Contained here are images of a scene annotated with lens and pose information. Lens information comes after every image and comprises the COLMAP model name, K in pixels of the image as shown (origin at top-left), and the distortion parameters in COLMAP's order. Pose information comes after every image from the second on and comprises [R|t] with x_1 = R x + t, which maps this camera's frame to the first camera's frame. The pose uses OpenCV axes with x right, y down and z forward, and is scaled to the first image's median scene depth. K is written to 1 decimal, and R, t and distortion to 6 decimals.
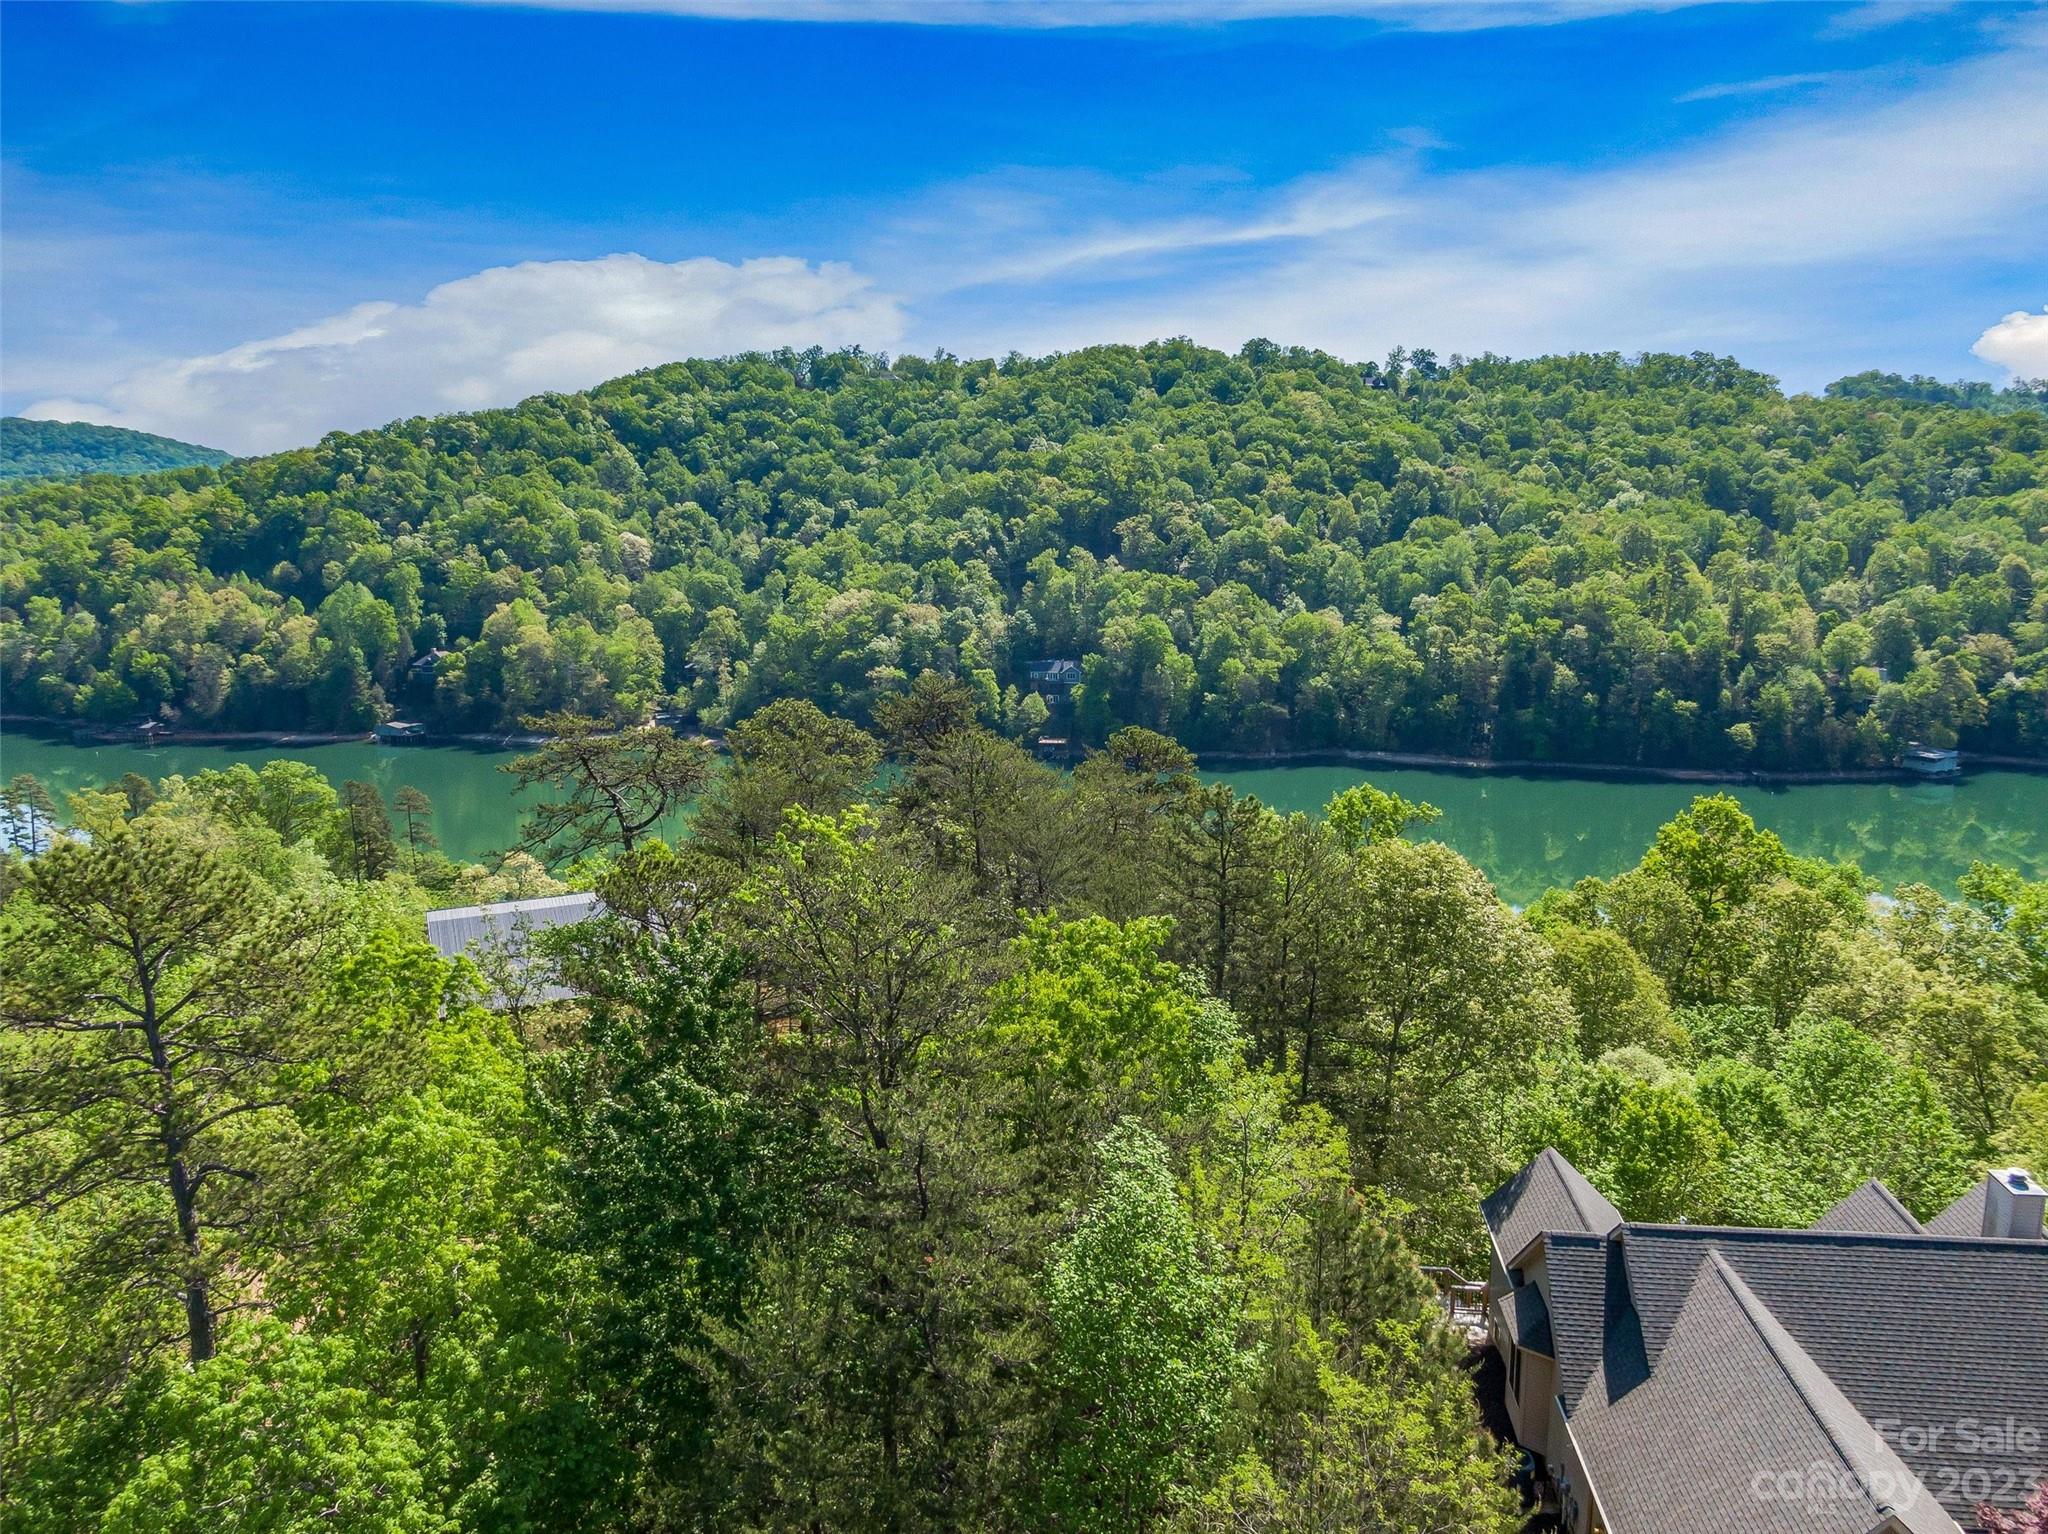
lens RADIAL K [[1404.9, 0, 1038.9], [0, 1404.9, 795.9], [0, 0, 1]] dist [0.040191, -0.064328]
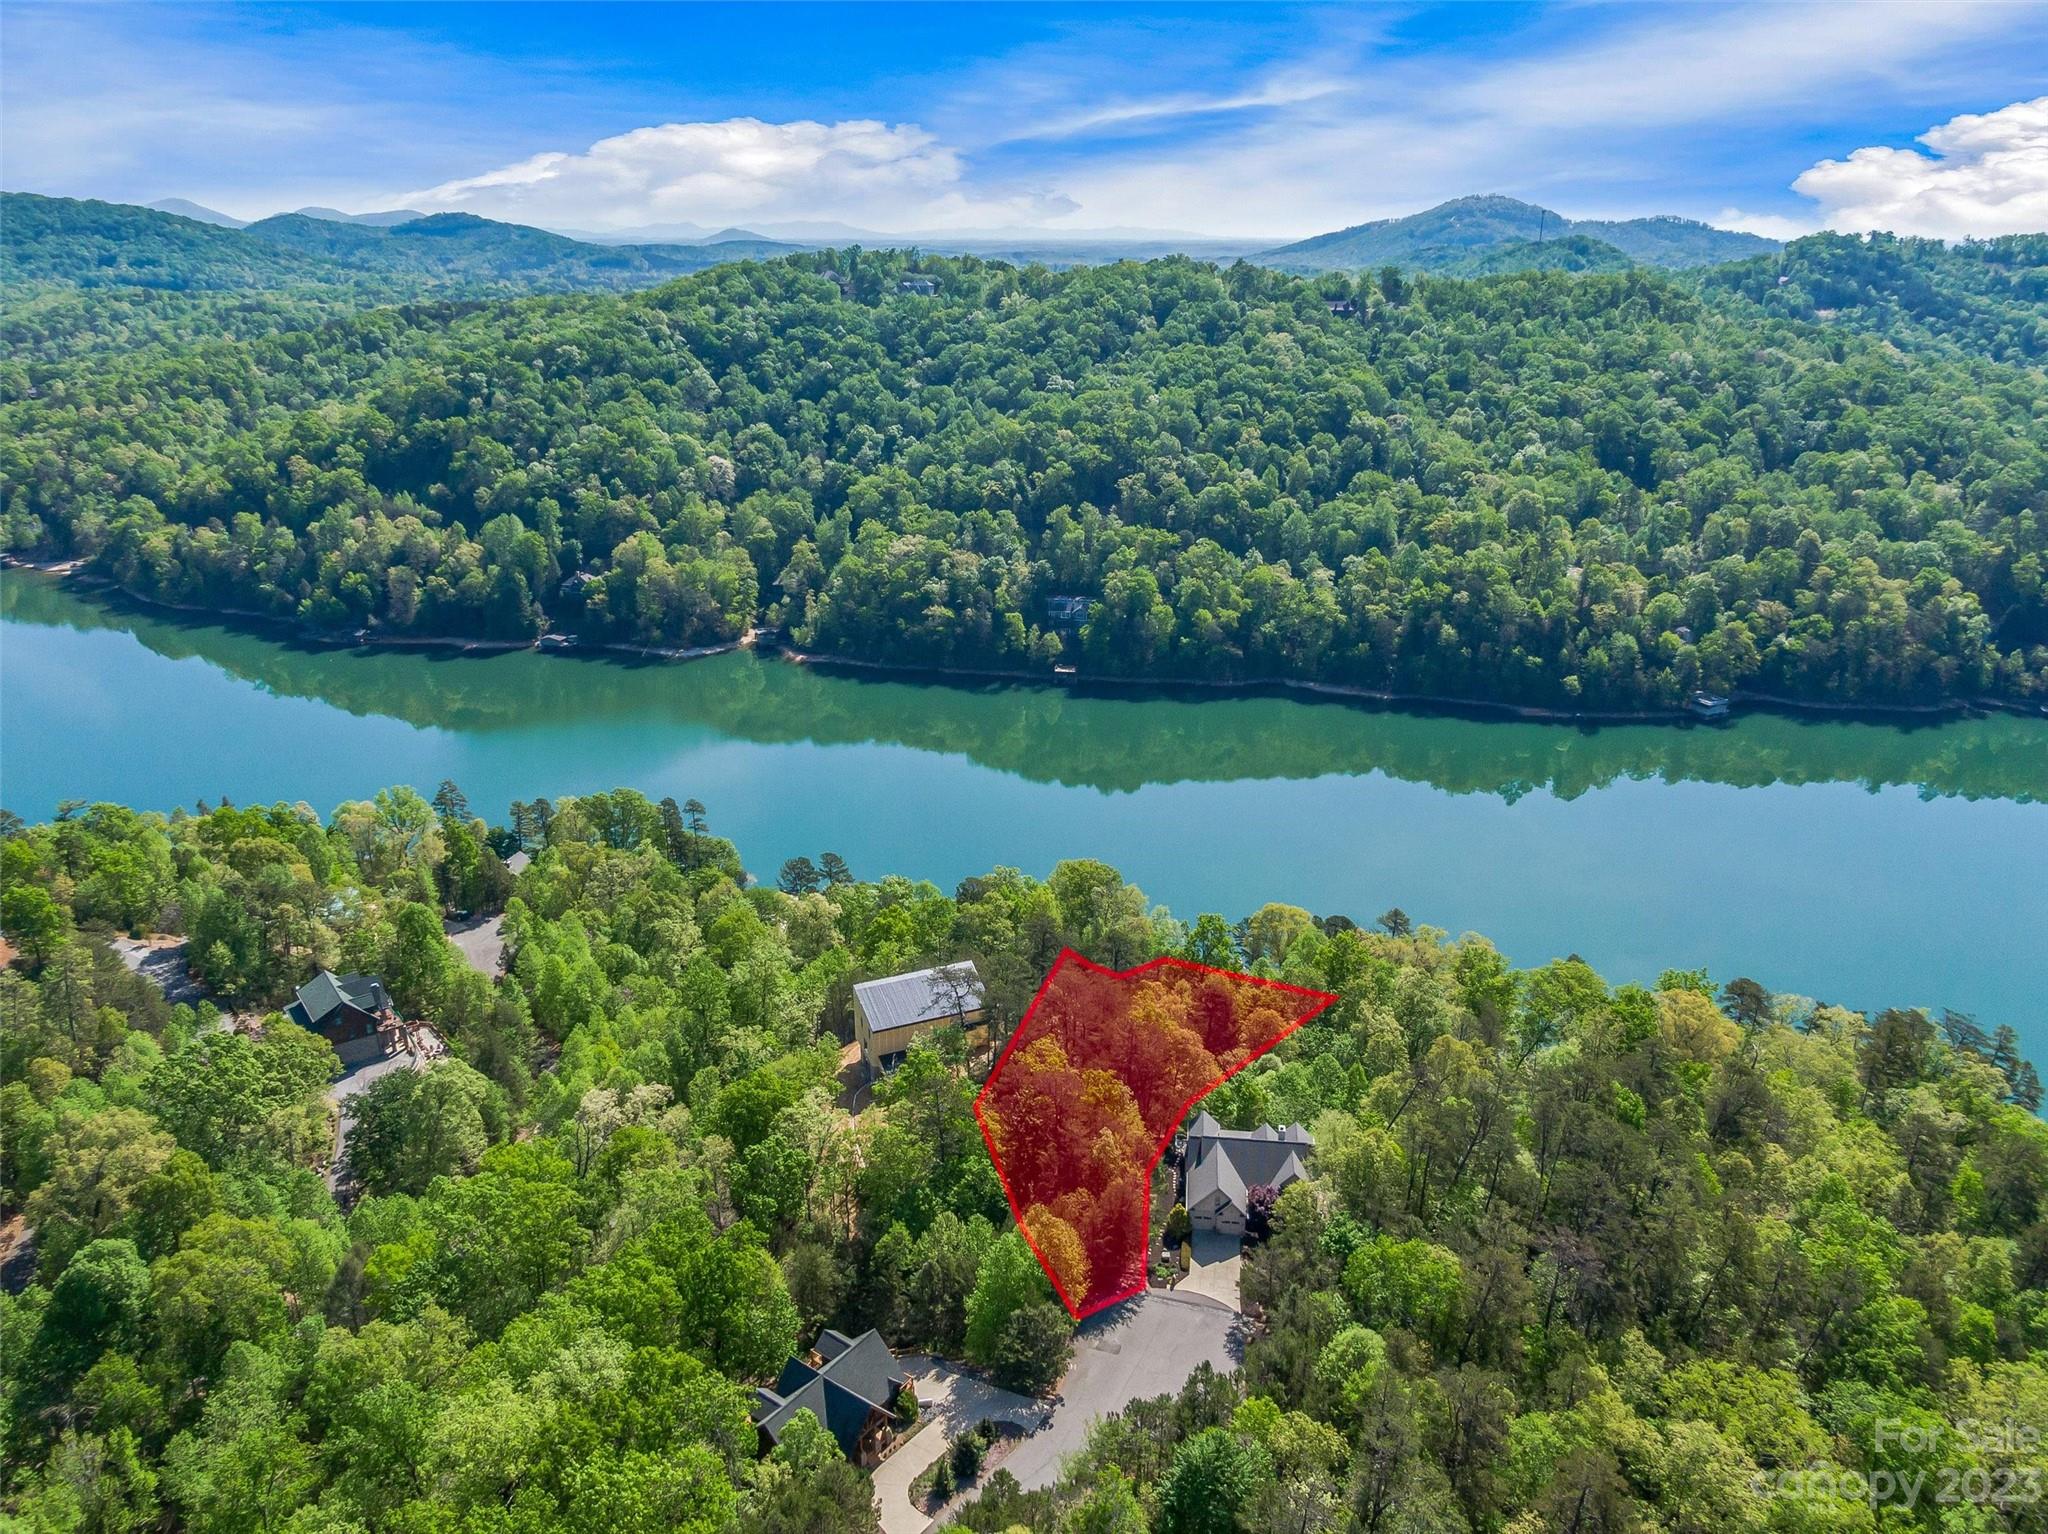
lens RADIAL K [[1404.9, 0, 1038.9], [0, 1404.9, 795.9], [0, 0, 1]] dist [0.040191, -0.064328]
pose [[0.999922, 0.012120, 0.003088, -0.014556], [-0.012474, 0.984428, 0.175347, -0.125651], [-0.000915, -0.175372, 0.984502, -0.266521]]
